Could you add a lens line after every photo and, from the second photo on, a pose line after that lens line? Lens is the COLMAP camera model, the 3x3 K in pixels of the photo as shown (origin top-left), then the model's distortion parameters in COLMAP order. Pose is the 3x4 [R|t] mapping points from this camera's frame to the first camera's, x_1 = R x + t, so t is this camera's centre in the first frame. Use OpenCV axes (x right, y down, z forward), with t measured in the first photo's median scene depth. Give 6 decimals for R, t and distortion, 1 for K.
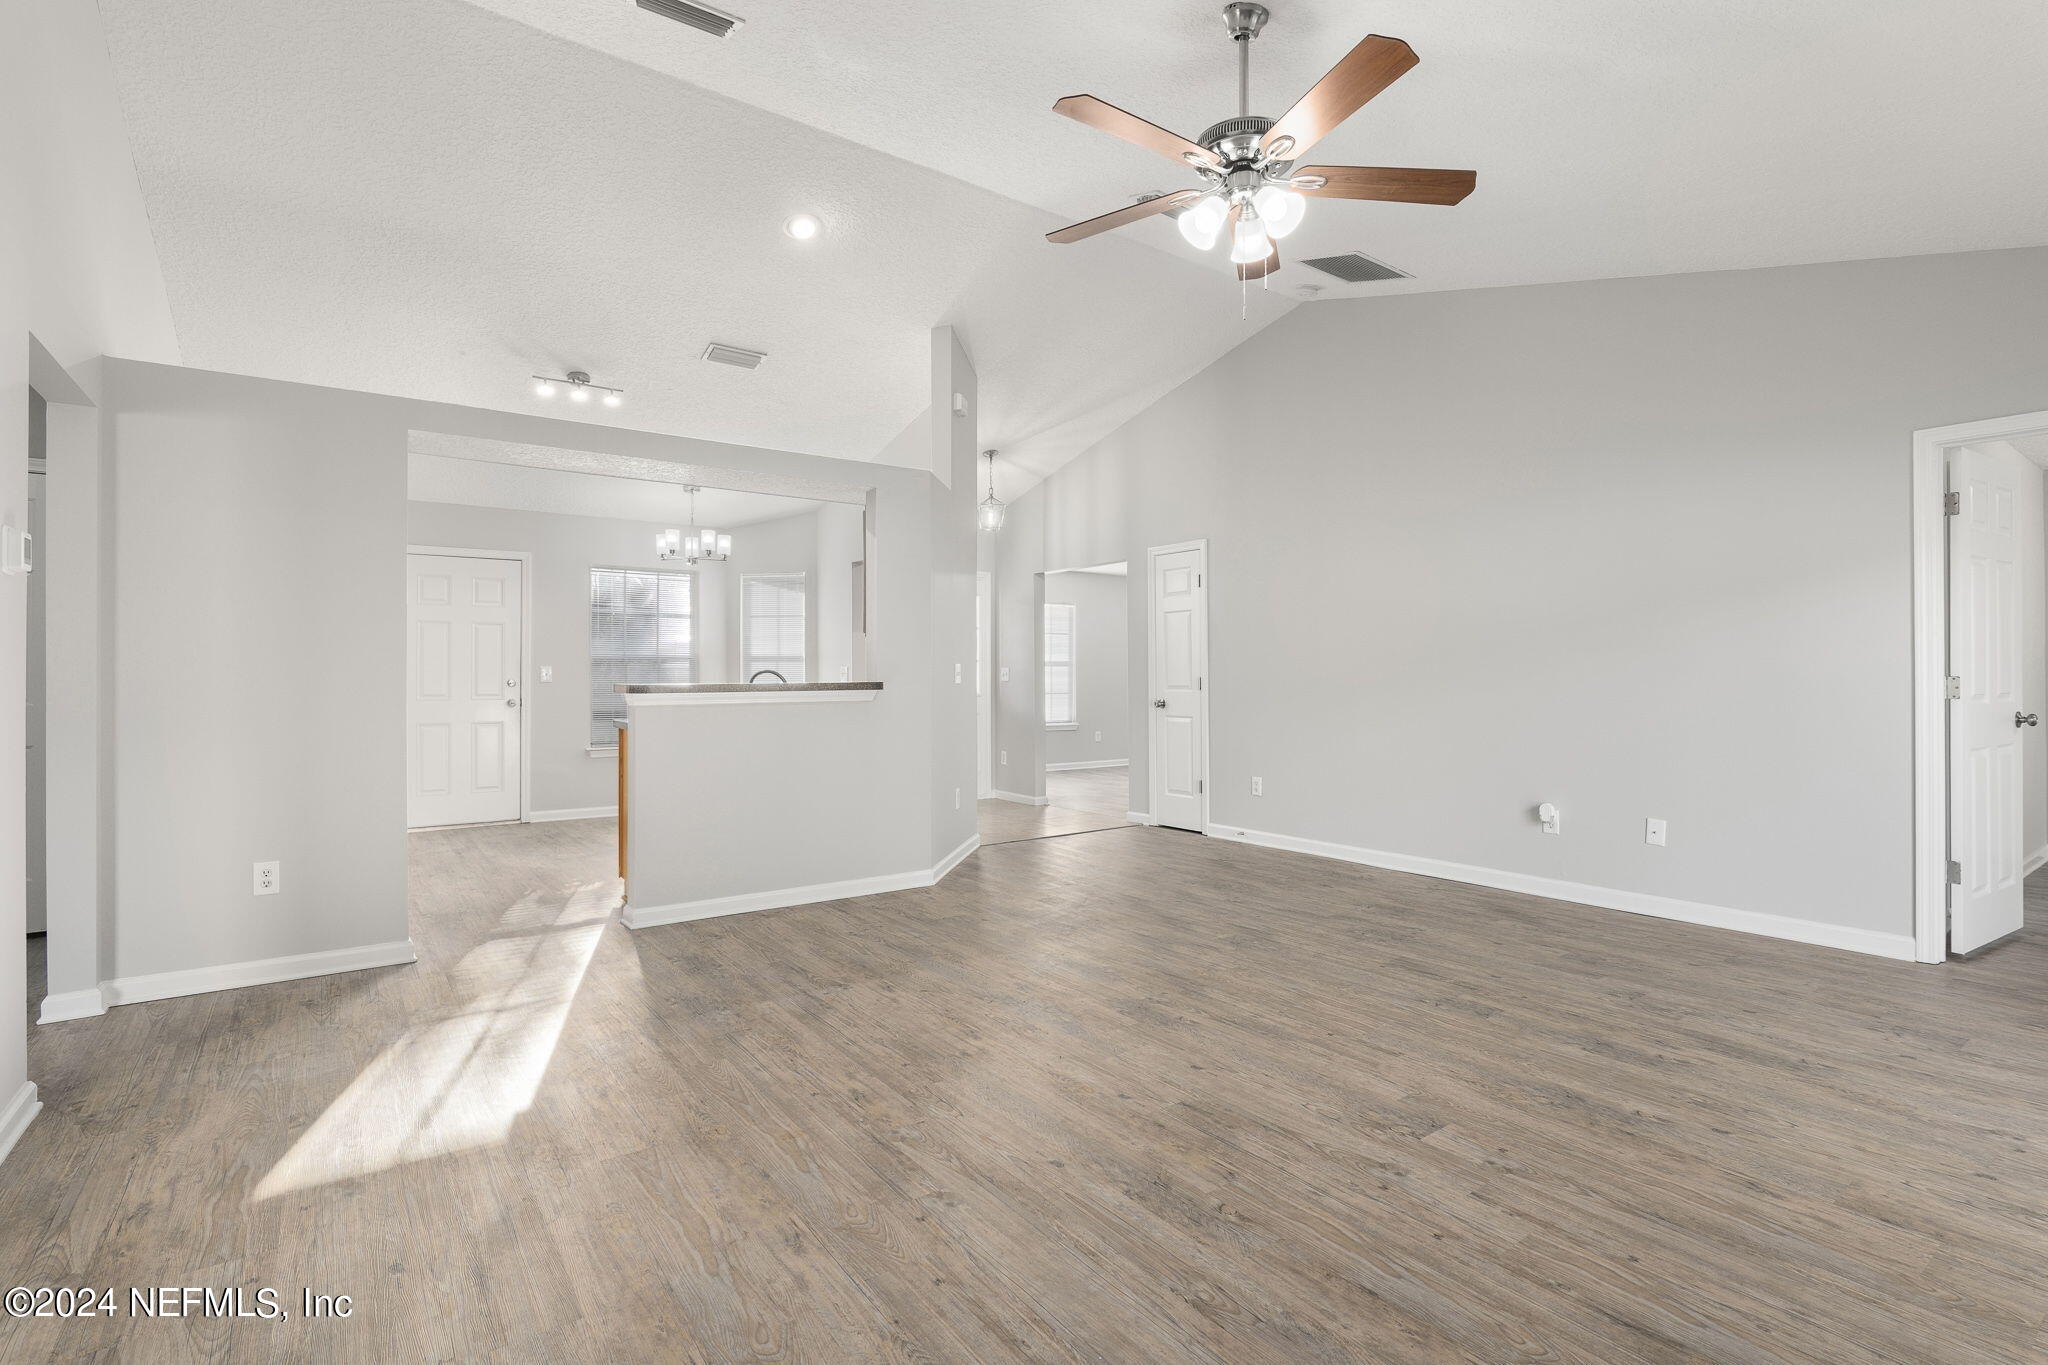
lens RADIAL K [[969.1, 0, 1035.8], [0, 969.1, 672.3], [0, 0, 1]] dist [-0.020381, 0.002429]
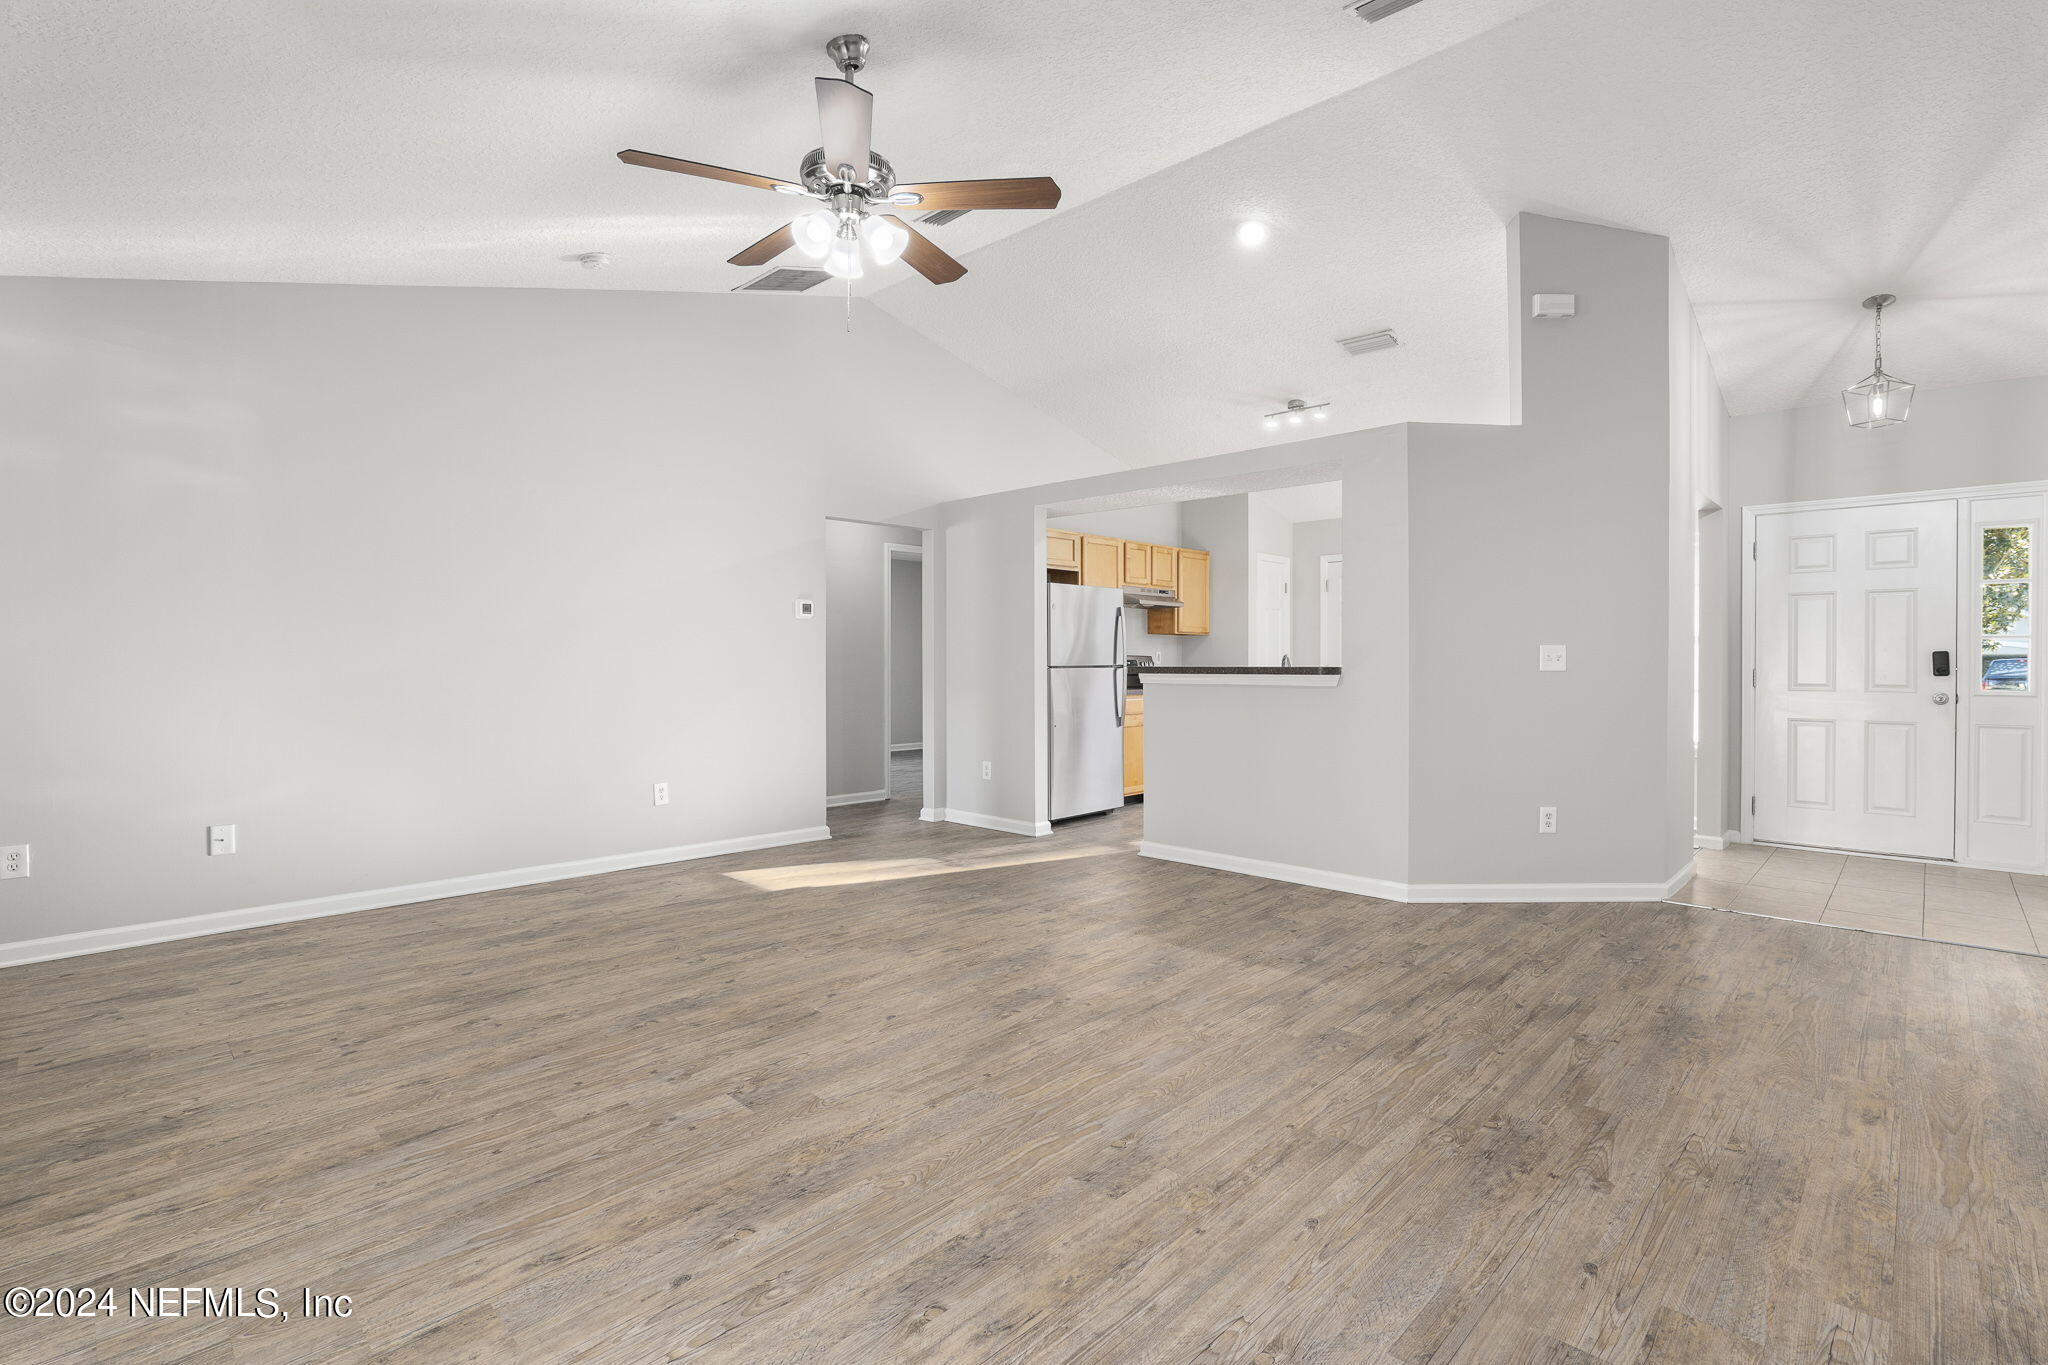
lens RADIAL K [[969.1, 0, 1029.5], [0, 969.1, 665.6], [0, 0, 1]] dist [-0.020381, 0.002429]
pose [[0.148548, 0.008504, -0.988869, 1.477421], [0.003460, 0.999952, 0.009119, -0.001401], [0.988899, -0.004776, 0.148511, 1.151295]]
